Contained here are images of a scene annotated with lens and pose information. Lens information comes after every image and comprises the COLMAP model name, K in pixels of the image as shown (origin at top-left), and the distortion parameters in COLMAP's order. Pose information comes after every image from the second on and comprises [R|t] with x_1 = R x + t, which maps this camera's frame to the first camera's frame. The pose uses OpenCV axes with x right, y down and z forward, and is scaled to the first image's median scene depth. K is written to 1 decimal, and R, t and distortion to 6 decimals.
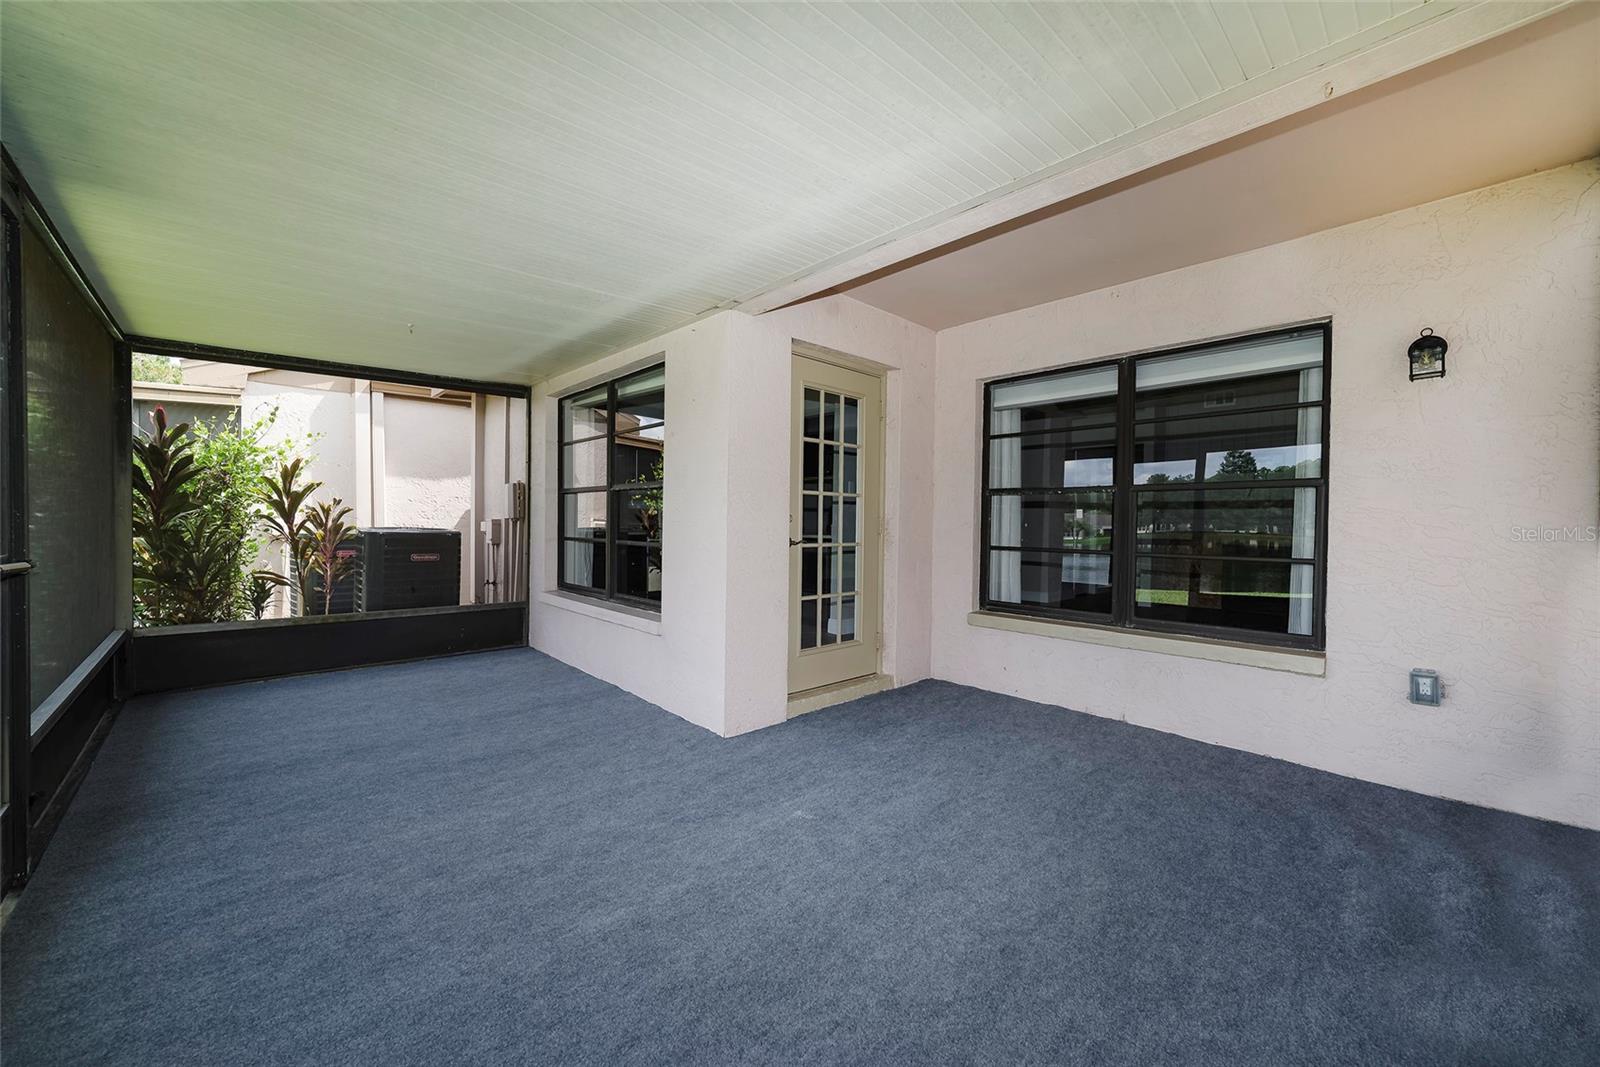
lens RADIAL K [[620.6, 0, 816.5], [0, 620.6, 526.1], [0, 0, 1]] dist [-0.002635, 0.002519]
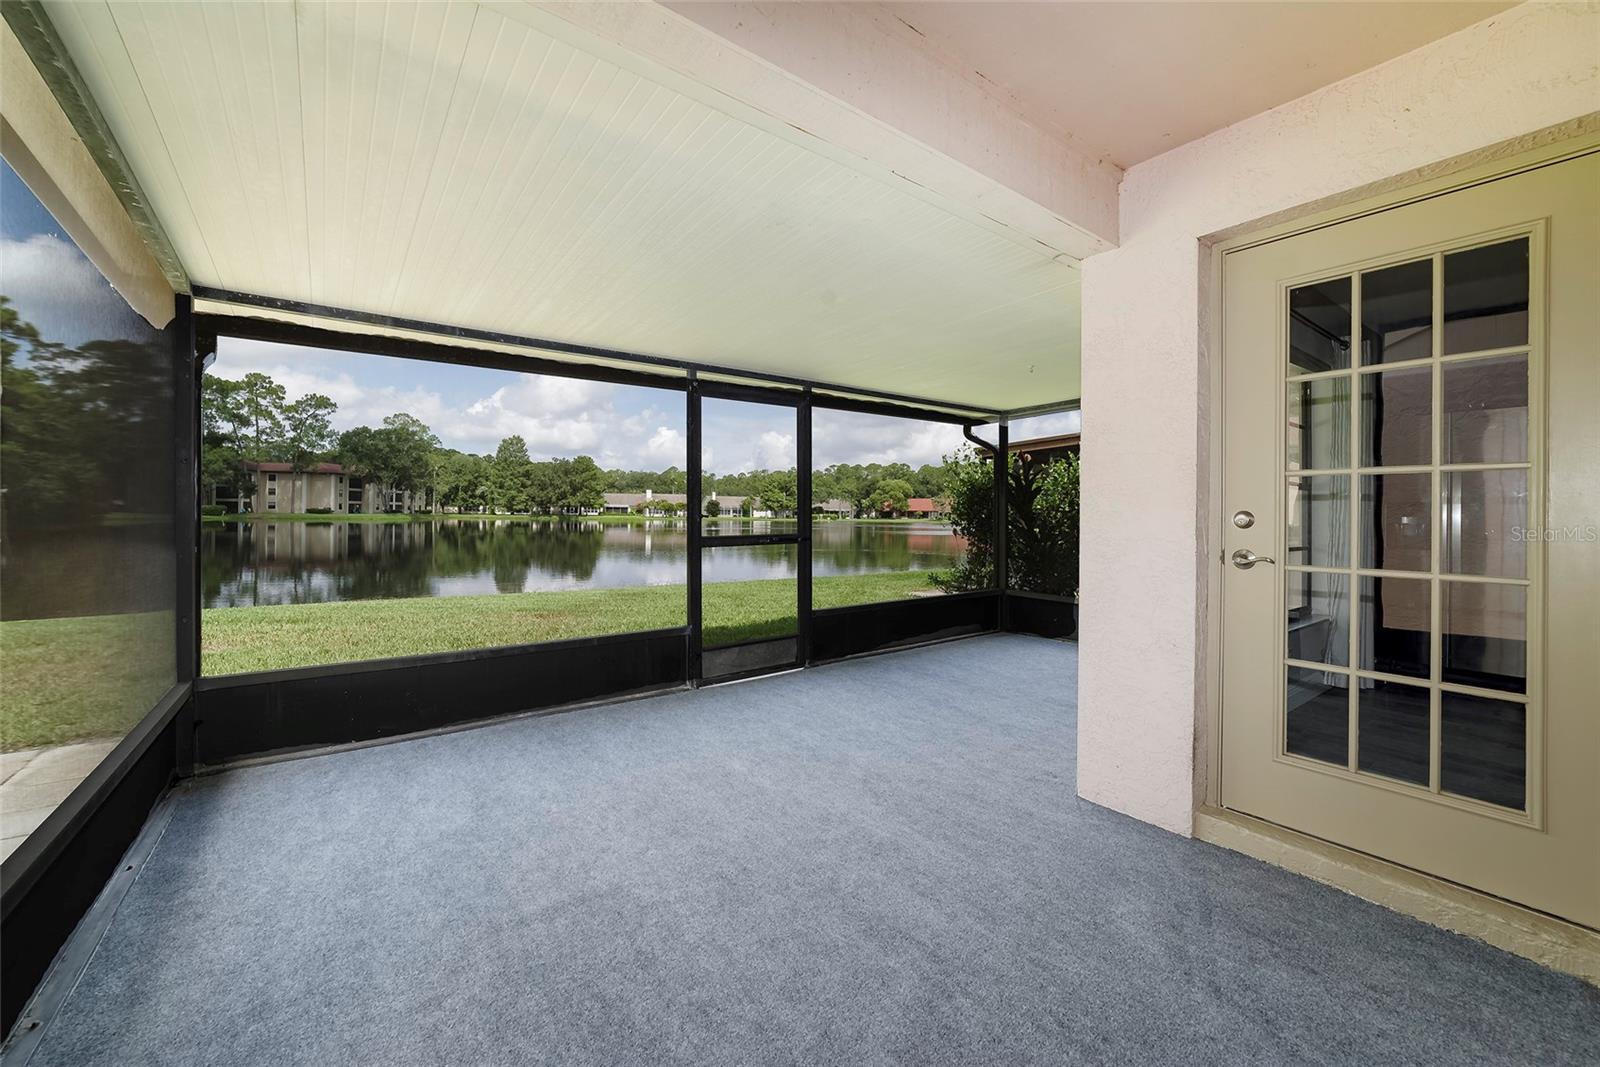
lens RADIAL K [[620.6, 0, 815.6], [0, 620.6, 528.0], [0, 0, 1]] dist [-0.002635, 0.002519]
pose [[-0.109954, 0.003045, -0.993932, 0.833370], [-0.012565, 0.999911, 0.004453, -0.007952], [0.993857, 0.012978, -0.109906, 0.895627]]
